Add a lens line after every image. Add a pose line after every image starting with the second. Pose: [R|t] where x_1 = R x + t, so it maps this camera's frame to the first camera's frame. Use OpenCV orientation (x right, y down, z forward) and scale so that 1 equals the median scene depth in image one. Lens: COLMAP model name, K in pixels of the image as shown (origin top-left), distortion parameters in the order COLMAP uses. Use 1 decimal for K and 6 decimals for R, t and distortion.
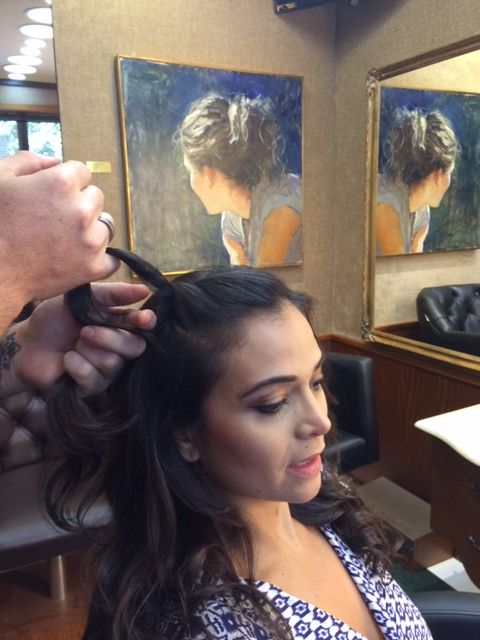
lens RADIAL K [[546.0, 0, 244.6], [0, 546.0, 315.2], [0, 0, 1]] dist [0.072754, -0.122991]
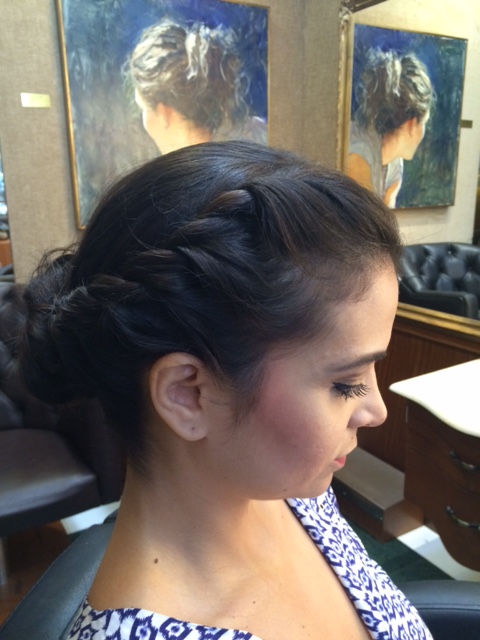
lens RADIAL K [[546.0, 0, 244.3], [0, 546.0, 316.5], [0, 0, 1]] dist [0.072754, -0.122991]
pose [[0.997783, -0.004307, 0.066408, 0.003992], [0.000582, 0.998430, 0.056013, 0.021584], [-0.066545, -0.055850, 0.996219, 0.082880]]
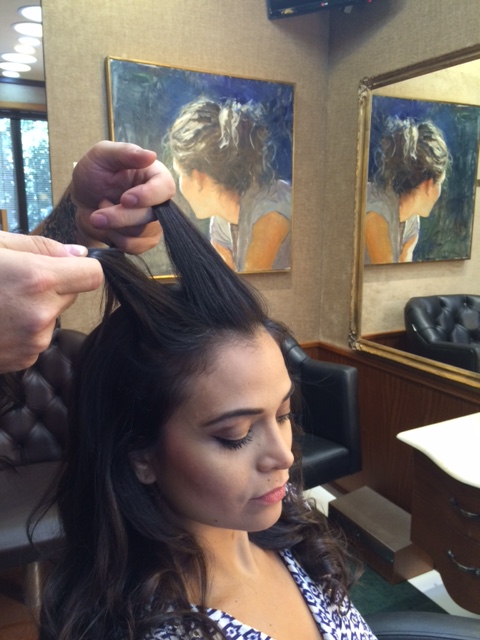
lens RADIAL K [[546.0, 0, 245.2], [0, 546.0, 315.4], [0, 0, 1]] dist [0.072754, -0.122991]
pose [[0.999660, 0.023416, 0.011489, 0.014542], [-0.023374, 0.999720, -0.003741, -0.007197], [-0.011574, 0.003472, 0.999927, 0.006444]]
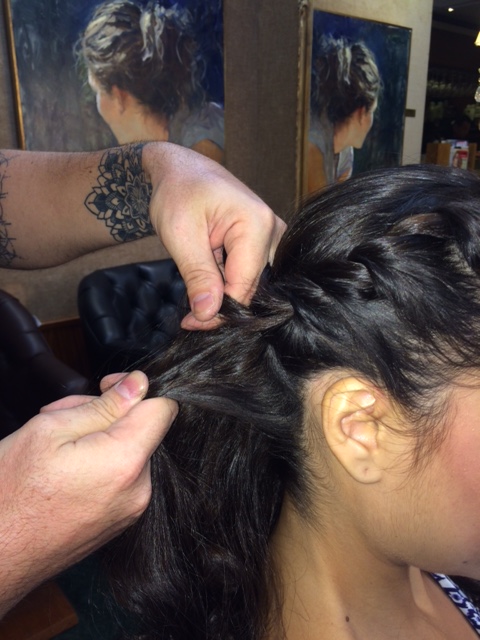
lens RADIAL K [[546.0, 0, 239.3], [0, 546.0, 316.0], [0, 0, 1]] dist [0.072754, -0.122991]
pose [[0.979163, -0.035131, 0.200015, -0.065005], [0.017508, 0.995859, 0.089205, 0.003779], [-0.202320, -0.083844, 0.975724, 0.113990]]
